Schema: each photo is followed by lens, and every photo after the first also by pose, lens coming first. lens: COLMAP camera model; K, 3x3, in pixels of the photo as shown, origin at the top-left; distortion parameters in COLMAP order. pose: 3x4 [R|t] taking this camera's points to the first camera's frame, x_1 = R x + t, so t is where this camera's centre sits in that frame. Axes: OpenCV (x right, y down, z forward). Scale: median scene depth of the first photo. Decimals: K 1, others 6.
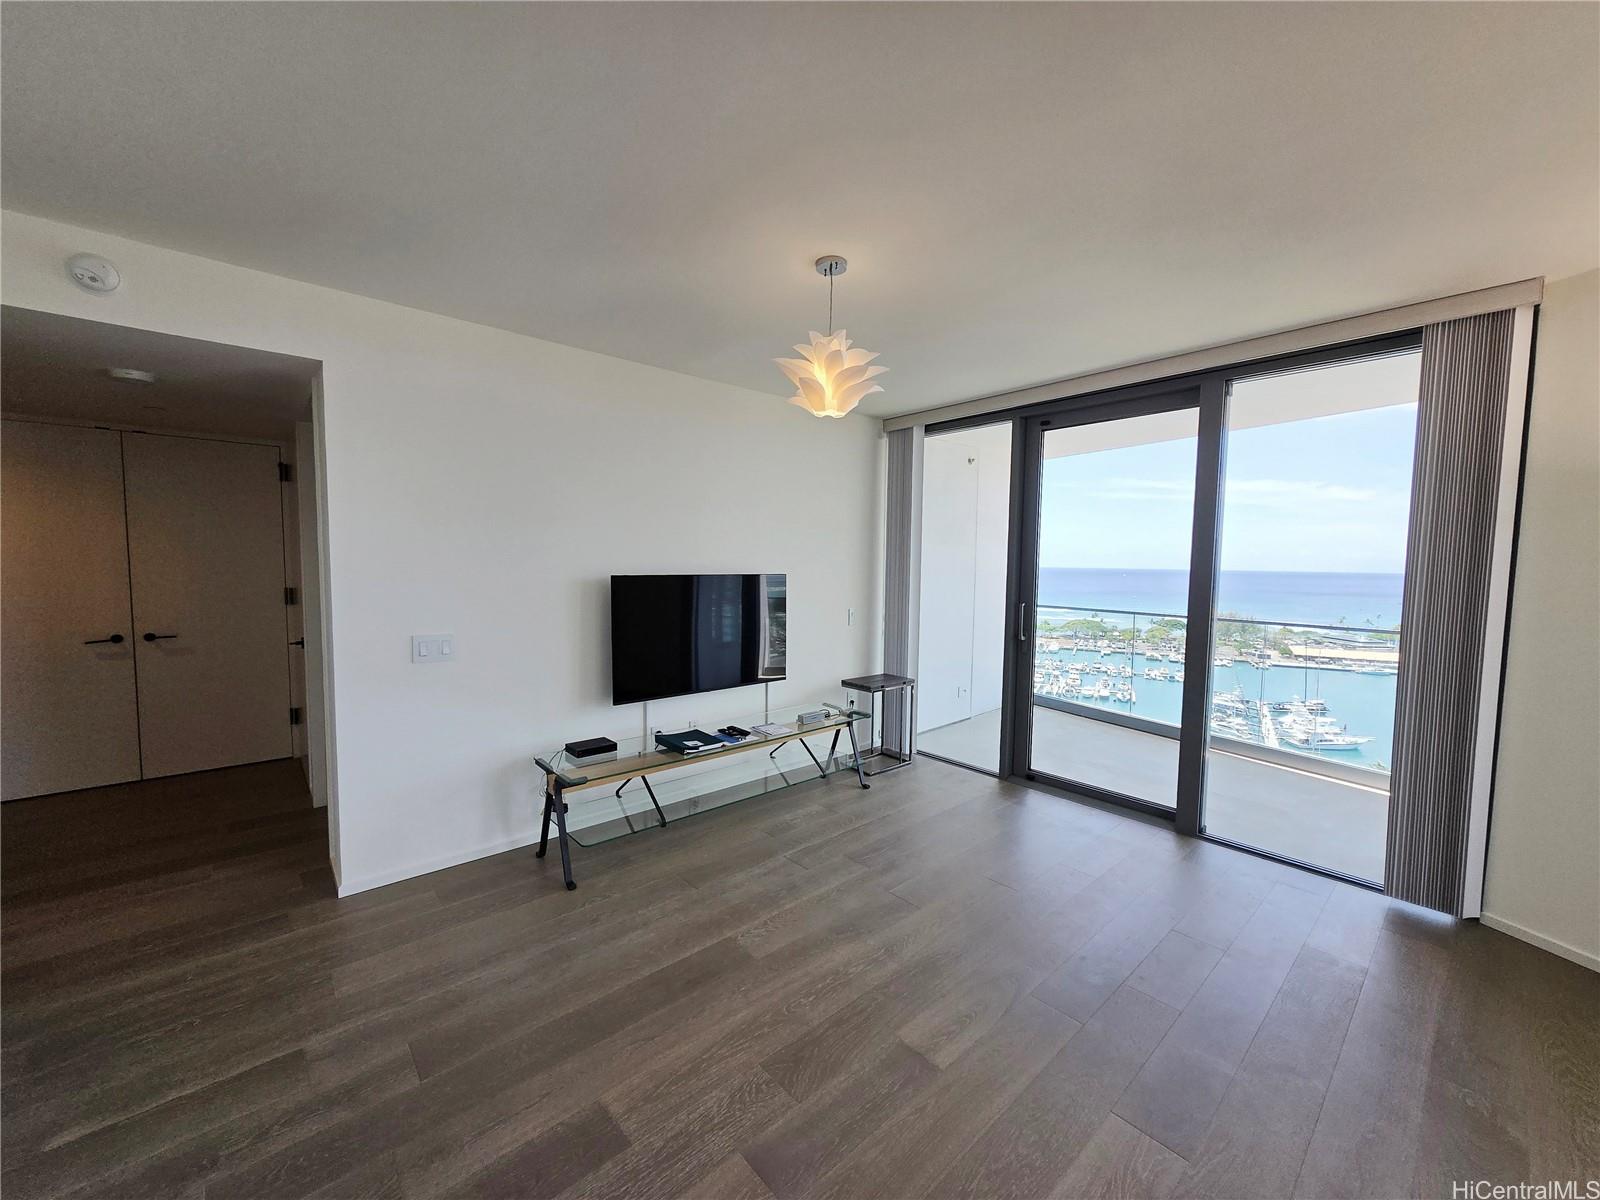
lens RADIAL K [[635.7, 0, 801.4], [0, 635.7, 601.5], [0, 0, 1]] dist [-0.002213, 0.000245]
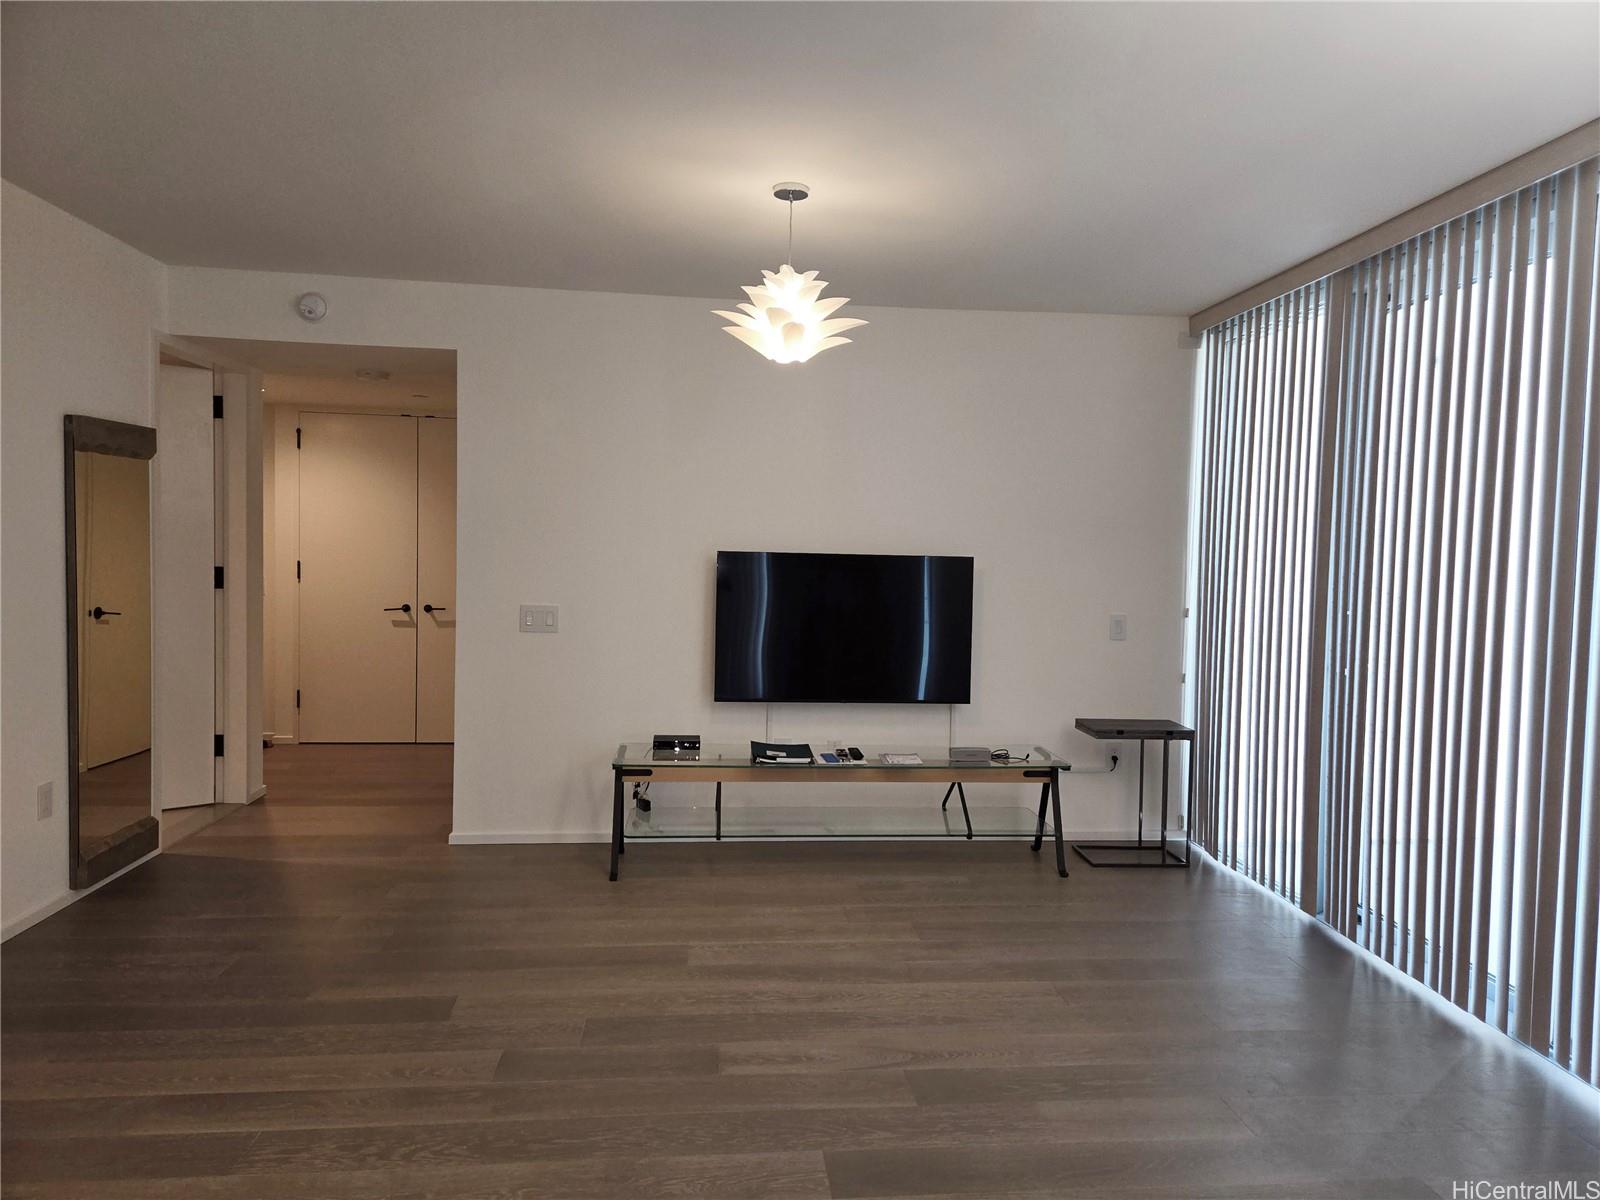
lens RADIAL K [[1067.6, 0, 802.8], [0, 1067.6, 596.8], [0, 0, 1]] dist [0.008669, 0.001060]
pose [[0.816985, 0.036370, -0.575510, 0.672806], [-0.051552, 0.998620, -0.010073, 0.030367], [0.574349, 0.037899, 0.817733, -0.130757]]
